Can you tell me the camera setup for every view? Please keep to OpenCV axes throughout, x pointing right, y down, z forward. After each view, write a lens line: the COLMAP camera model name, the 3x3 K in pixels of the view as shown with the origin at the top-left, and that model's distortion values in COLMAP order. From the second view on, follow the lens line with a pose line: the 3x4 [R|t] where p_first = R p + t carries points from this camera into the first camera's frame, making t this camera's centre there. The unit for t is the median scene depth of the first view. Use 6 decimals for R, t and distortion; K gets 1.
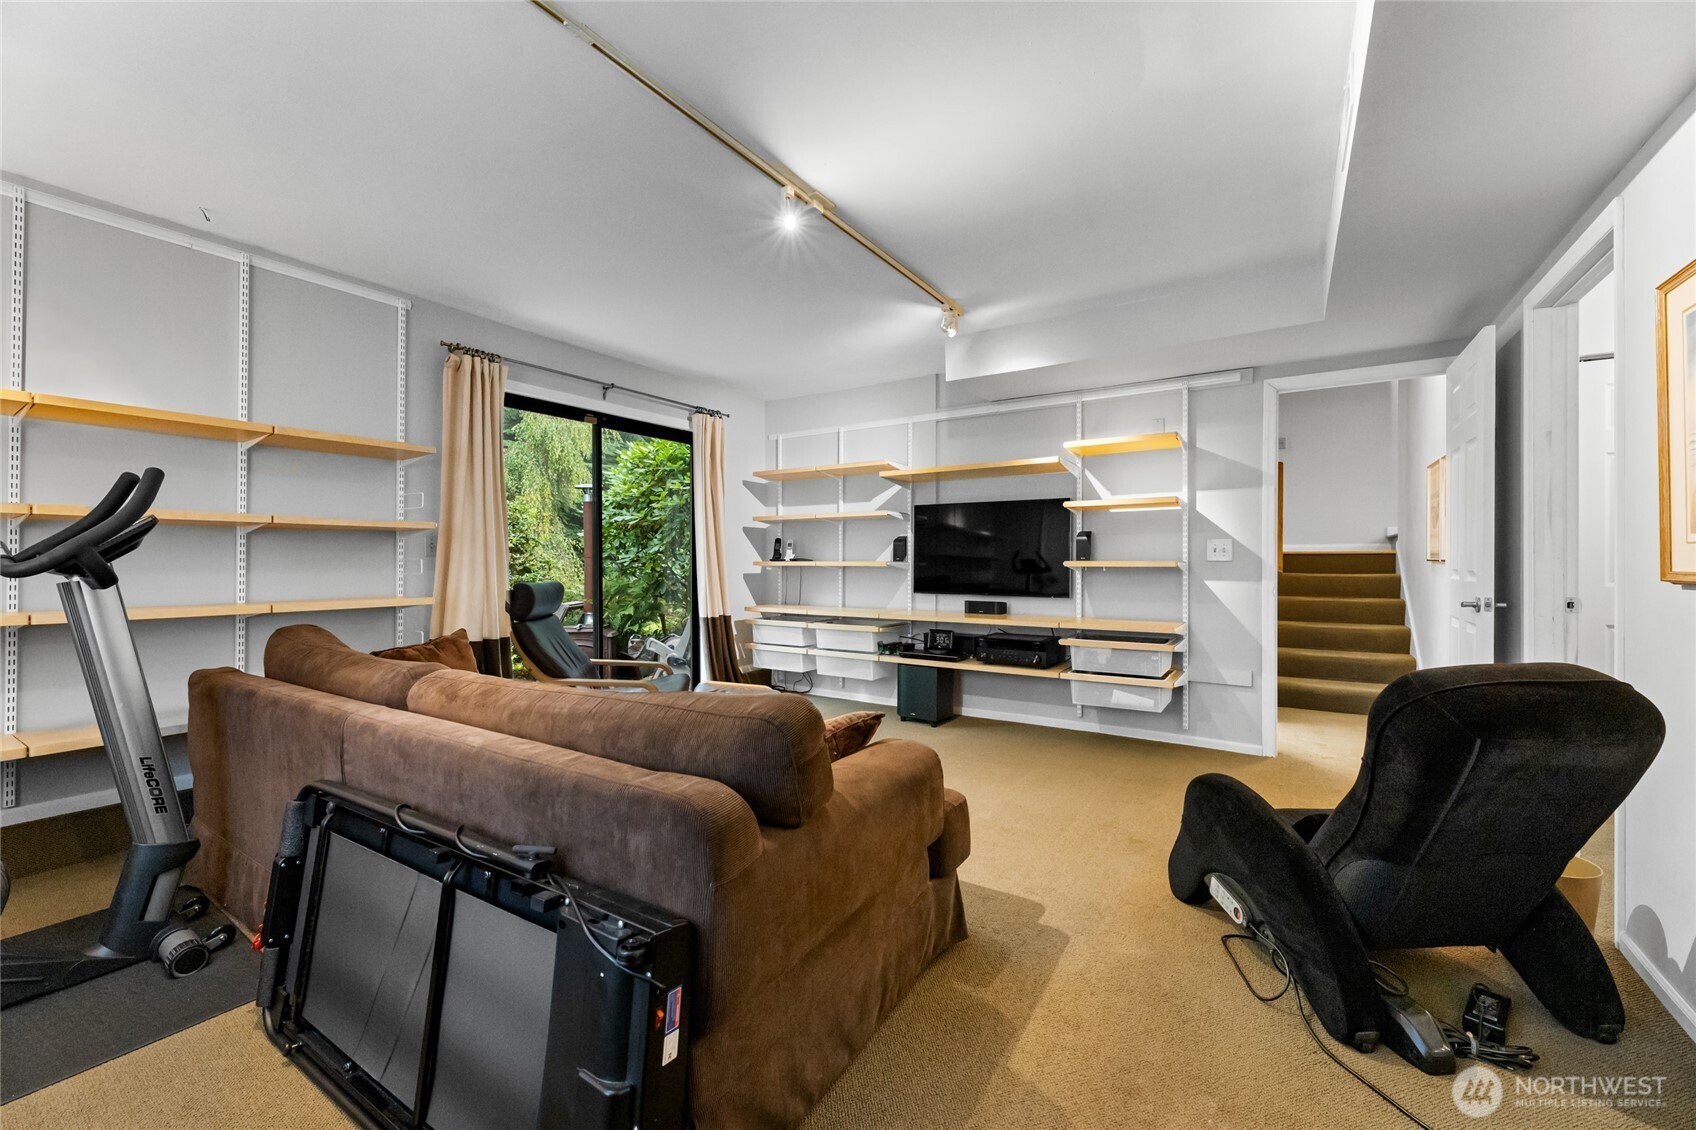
lens RADIAL K [[679.7, 0, 848.4], [0, 679.7, 547.3], [0, 0, 1]] dist [0.000861, -0.000103]
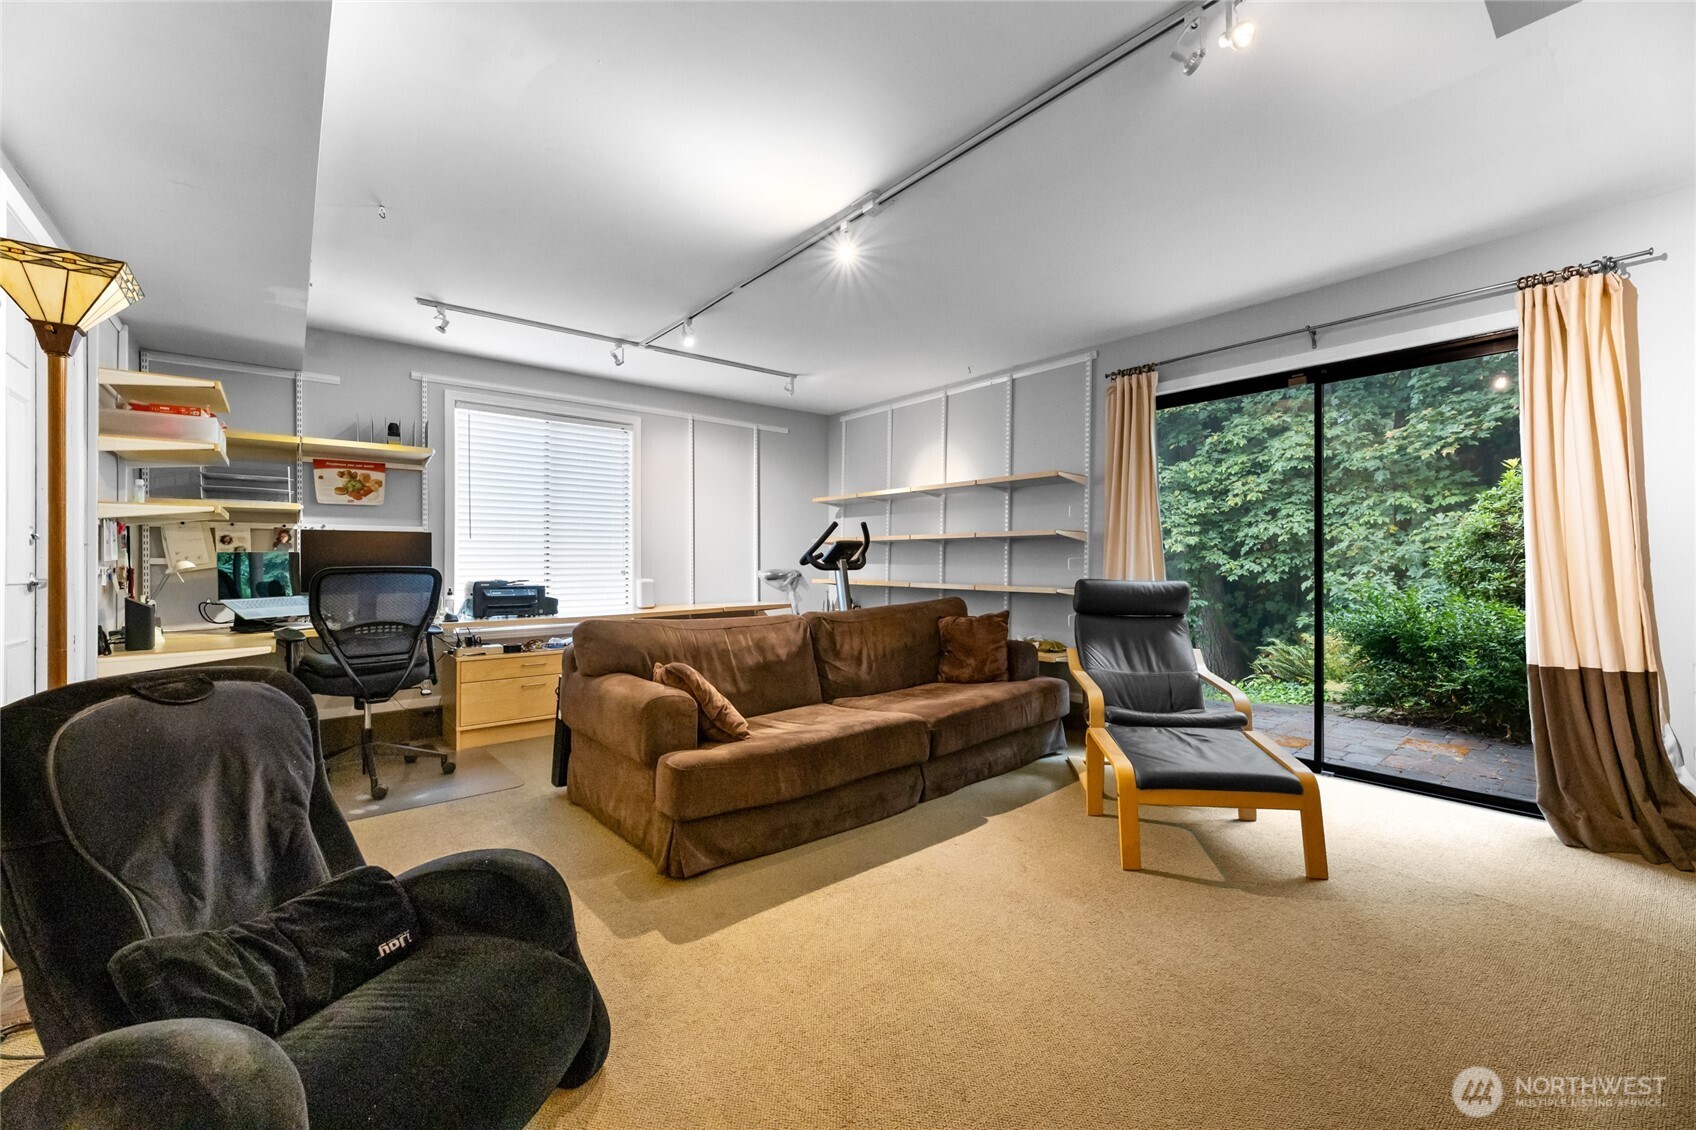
lens RADIAL K [[679.7, 0, 848.4], [0, 679.7, 547.3], [0, 0, 1]] dist [0.000861, -0.000103]
pose [[-0.293308, -0.015314, -0.955895, 0.631012], [0.019579, 0.999566, -0.022021, 0.015741], [0.955817, -0.025174, -0.292881, 0.864066]]
